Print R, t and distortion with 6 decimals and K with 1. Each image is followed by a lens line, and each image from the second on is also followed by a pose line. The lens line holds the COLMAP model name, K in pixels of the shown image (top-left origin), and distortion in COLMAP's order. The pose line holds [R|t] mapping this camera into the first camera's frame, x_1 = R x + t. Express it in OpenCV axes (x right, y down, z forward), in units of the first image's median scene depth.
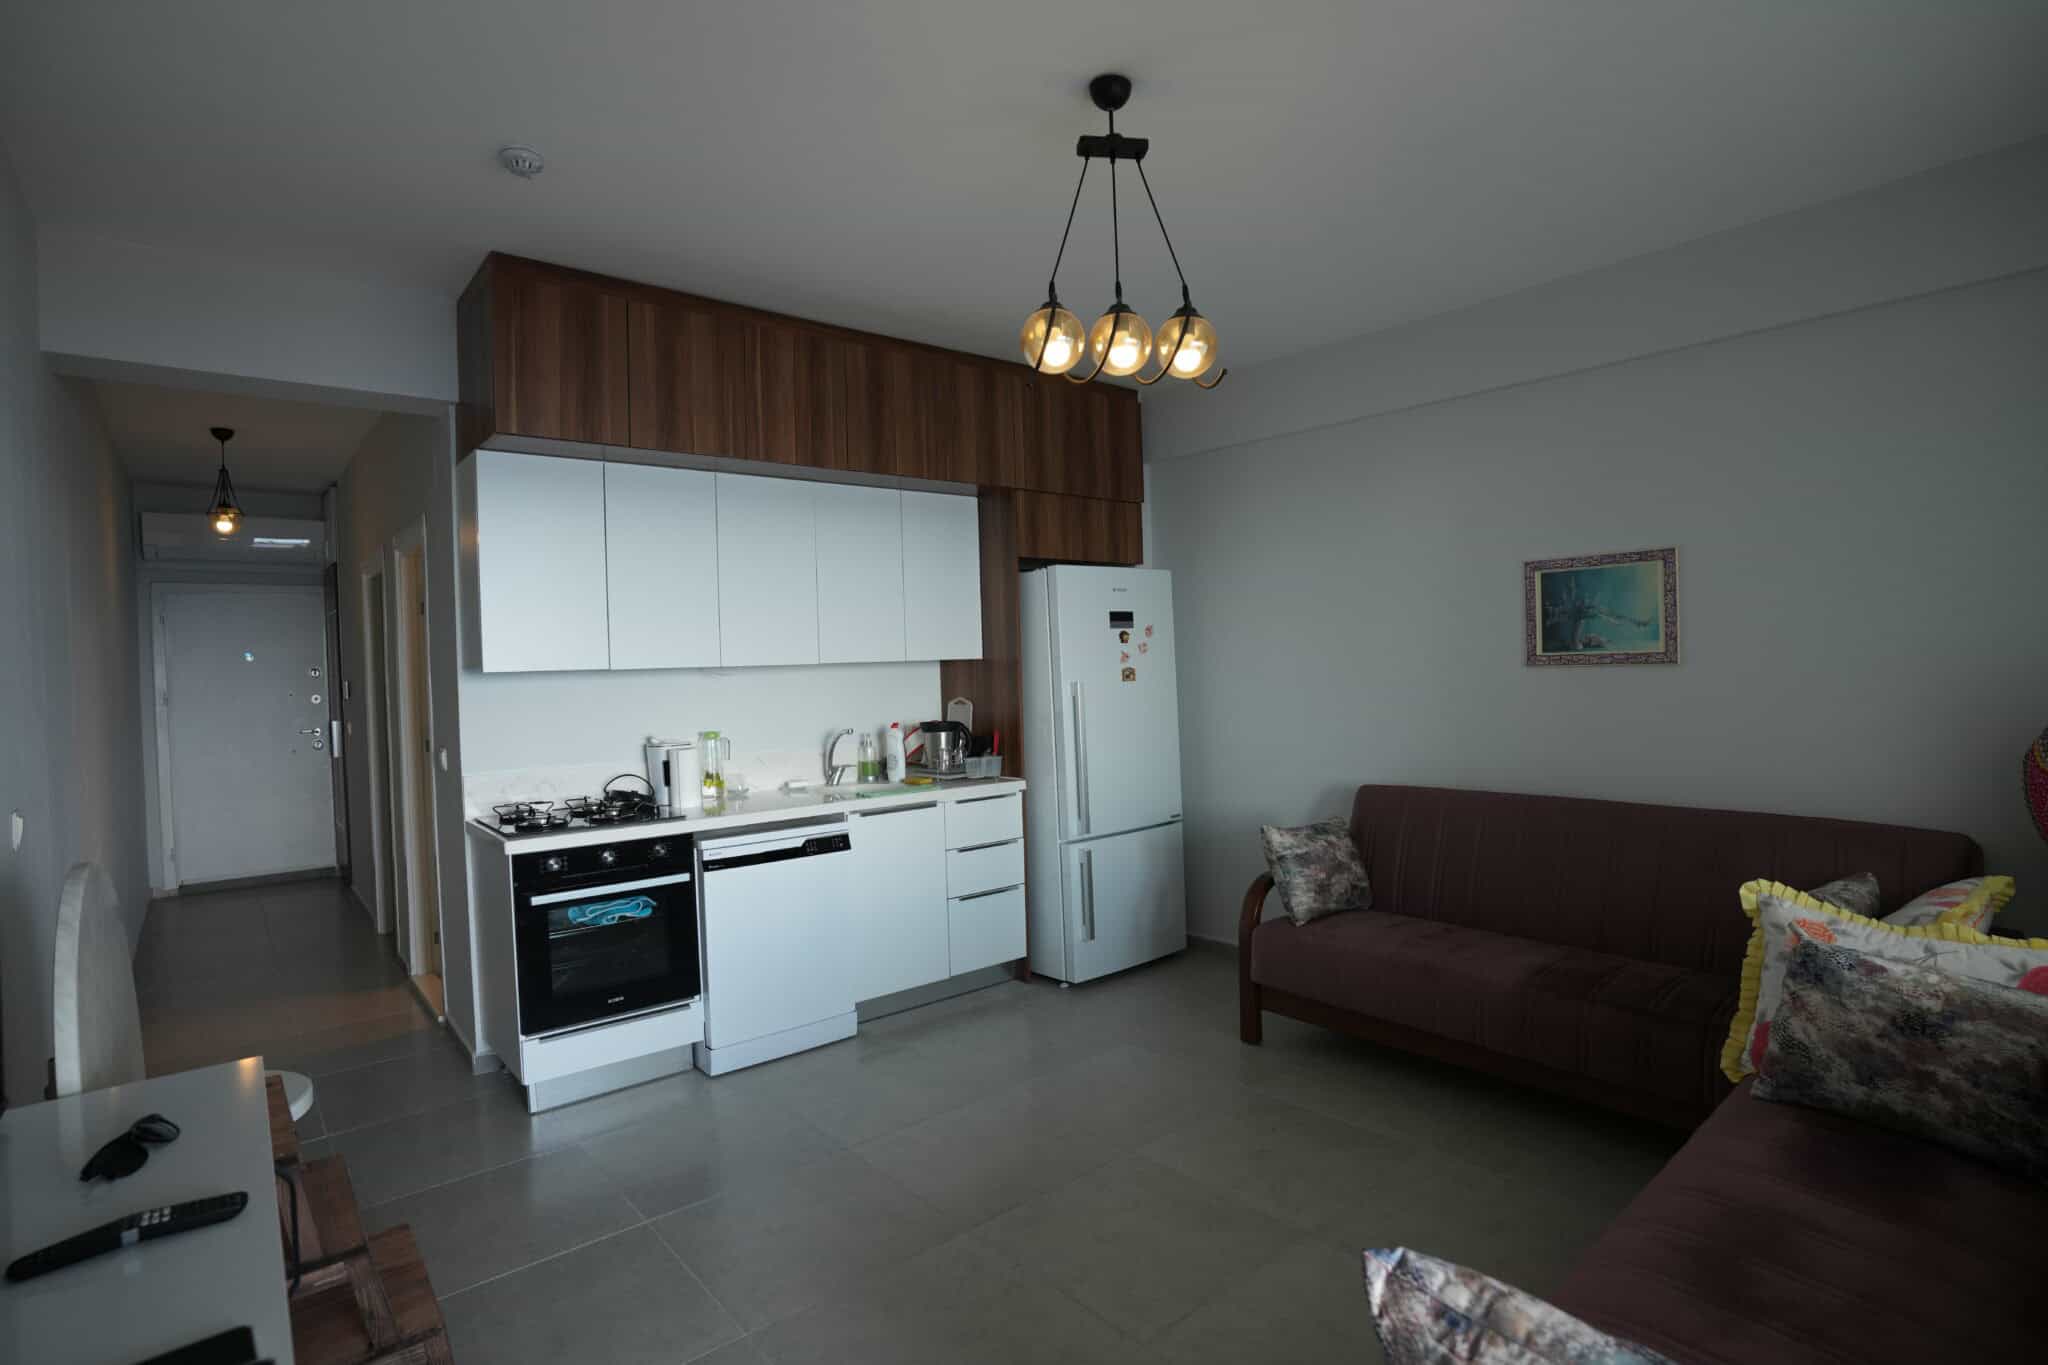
lens RADIAL K [[1005.5, 0, 1026.0], [0, 1005.5, 679.1], [0, 0, 1]] dist [-0.078295, 0.036954]
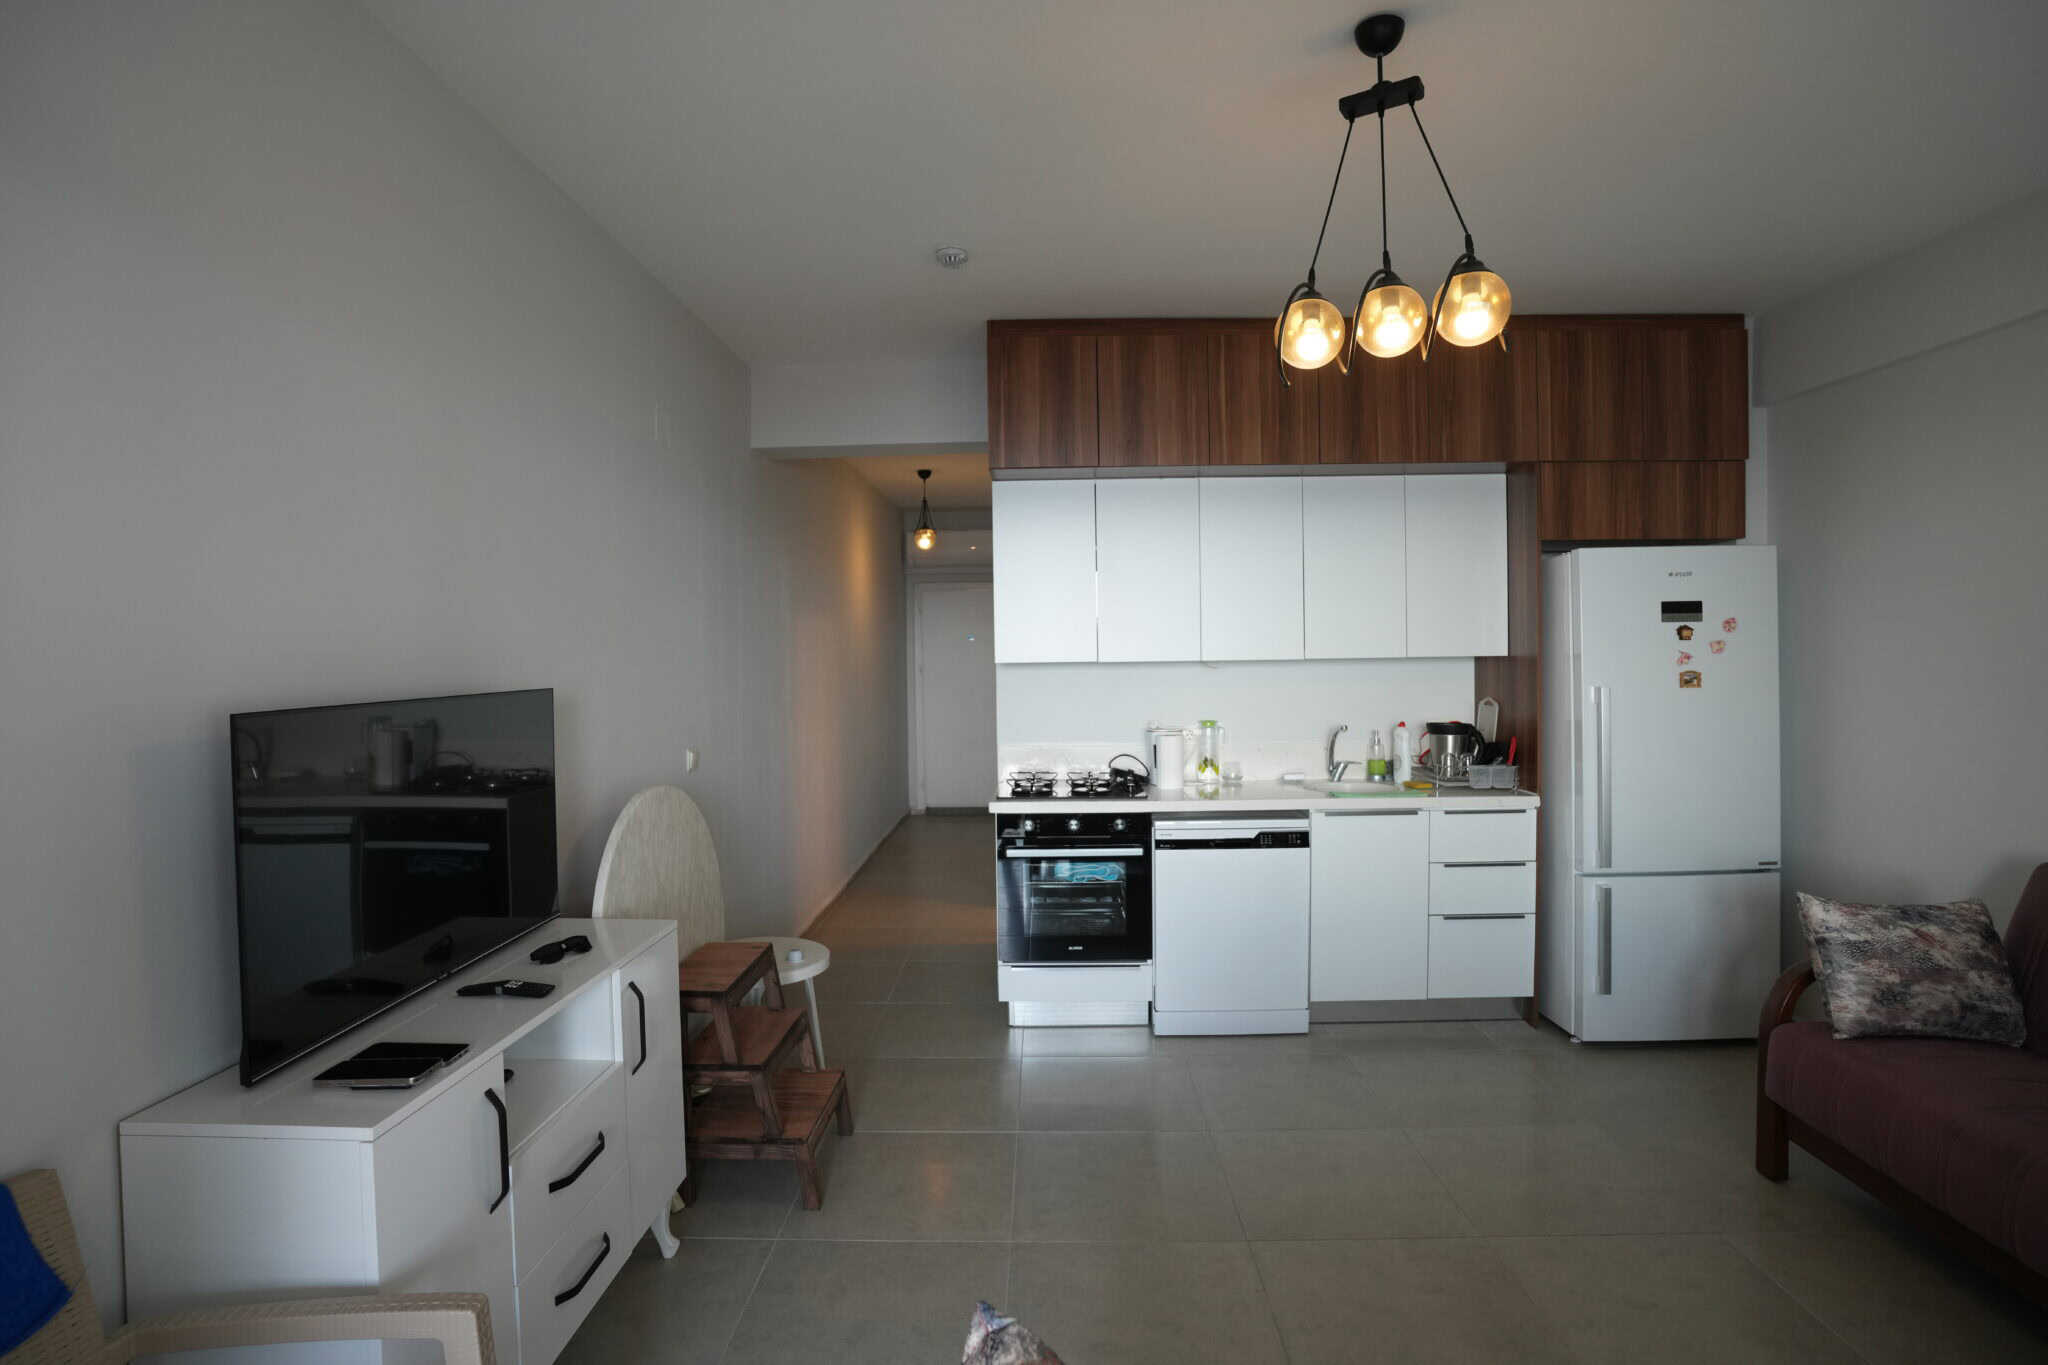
lens RADIAL K [[1005.5, 0, 1026.0], [0, 1005.5, 679.1], [0, 0, 1]] dist [-0.078295, 0.036954]
pose [[0.744404, 0.035583, -0.666781, 0.282908], [-0.018038, 0.999286, 0.033190, -0.026255], [0.667486, -0.012679, 0.744515, 0.079785]]
